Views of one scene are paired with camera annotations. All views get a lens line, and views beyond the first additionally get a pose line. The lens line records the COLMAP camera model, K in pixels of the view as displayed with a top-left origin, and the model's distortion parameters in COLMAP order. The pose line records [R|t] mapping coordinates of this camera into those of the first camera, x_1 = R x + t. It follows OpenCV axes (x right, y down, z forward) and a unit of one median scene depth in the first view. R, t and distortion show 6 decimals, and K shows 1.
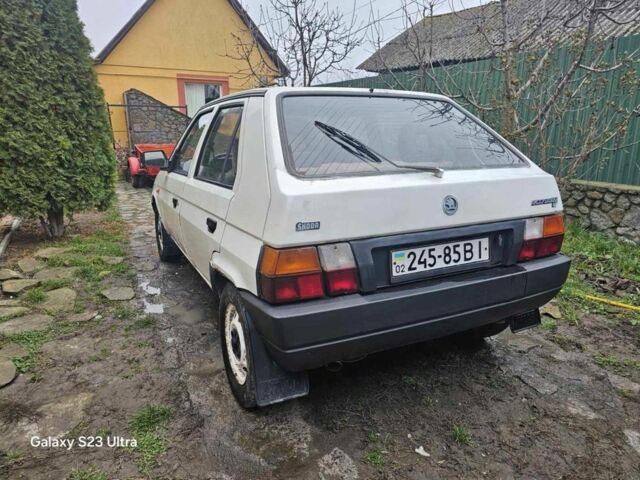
lens RADIAL K [[430.5, 0, 327.8], [0, 430.5, 242.4], [0, 0, 1]] dist [0.071960, -0.068974]
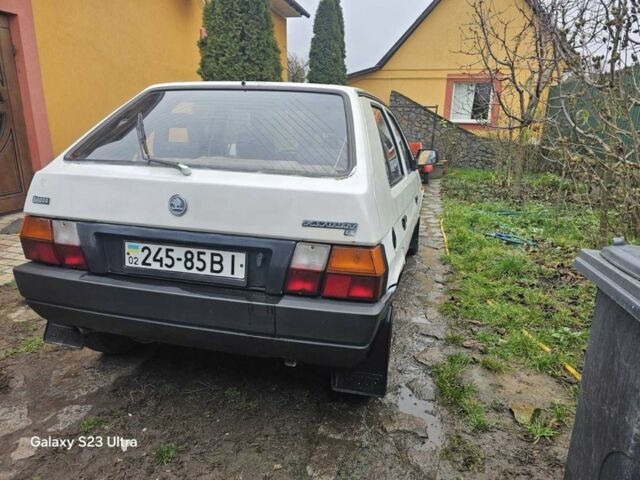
lens RADIAL K [[430.5, 0, 327.8], [0, 430.5, 242.4], [0, 0, 1]] dist [0.071960, -0.068974]
pose [[0.755510, 0.188624, -0.627396, 1.041194], [-0.189386, 0.979650, 0.066469, -0.121493], [0.627167, 0.068603, 0.775858, 0.455092]]
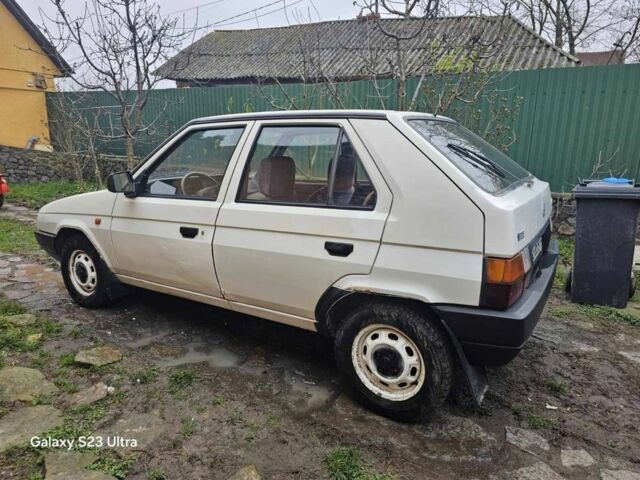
lens RADIAL K [[428.2, 0, 320.0], [0, 428.2, 240.0], [0, 0, 1]] dist [0.032582, -0.000428]
pose [[0.856874, -0.110003, 0.503652, -1.213517], [0.121470, 0.992543, 0.010122, -0.116197], [-0.501010, 0.052505, 0.863847, 0.302143]]
